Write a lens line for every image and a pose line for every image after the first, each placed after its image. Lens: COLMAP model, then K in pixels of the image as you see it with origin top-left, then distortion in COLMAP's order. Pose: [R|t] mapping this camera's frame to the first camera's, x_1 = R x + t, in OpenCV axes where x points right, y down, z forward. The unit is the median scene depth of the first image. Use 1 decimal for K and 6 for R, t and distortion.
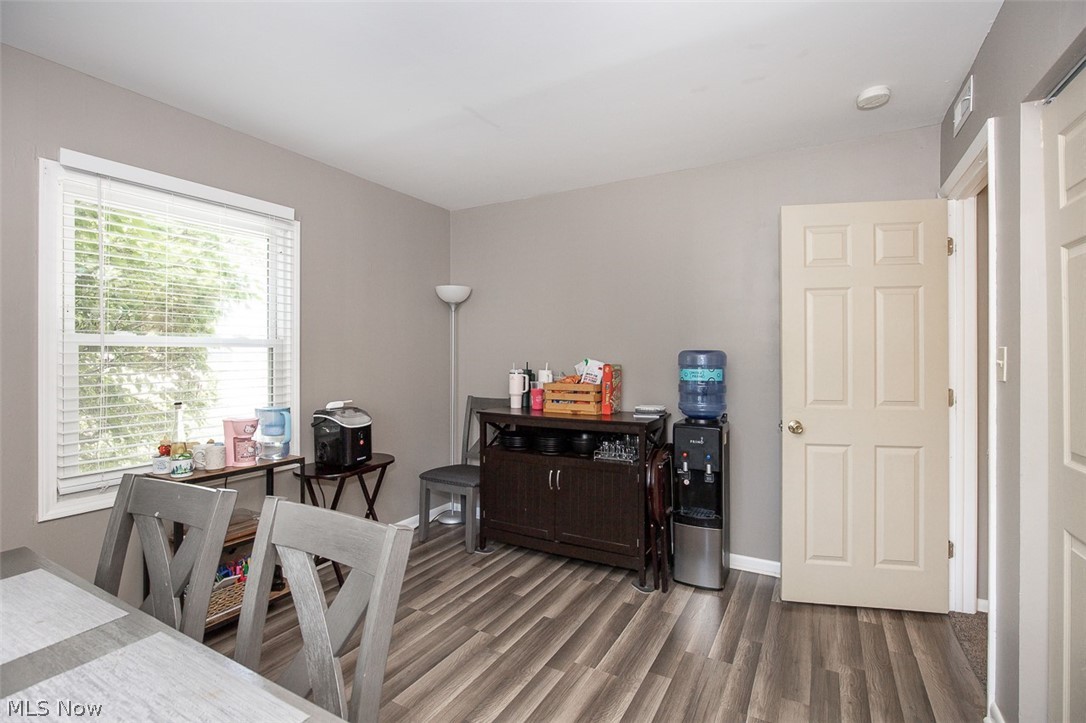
lens RADIAL K [[505.8, 0, 543.3], [0, 505.8, 358.5], [0, 0, 1]] dist [-0.004501, -0.001097]
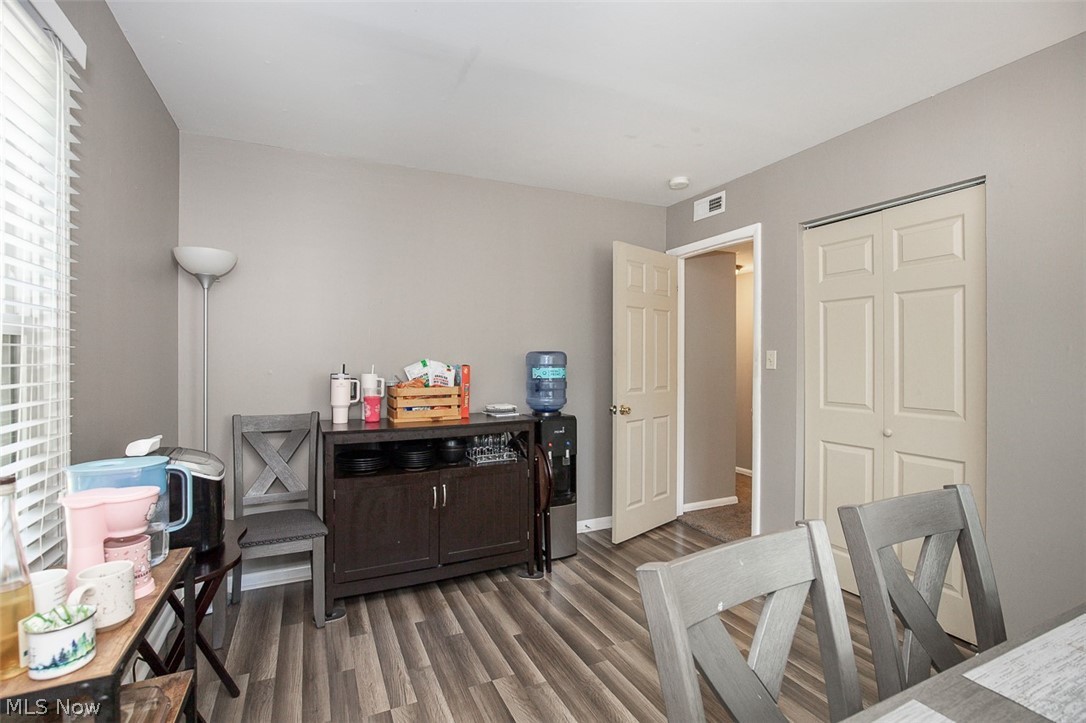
lens RADIAL K [[505.8, 0, 543.5], [0, 505.8, 360.1], [0, 0, 1]] dist [-0.004501, -0.001097]
pose [[0.575562, -0.005672, 0.817739, -0.620551], [0.005547, 0.999980, 0.003032, -0.000141], [-0.817740, 0.002791, 0.575582, 0.357443]]
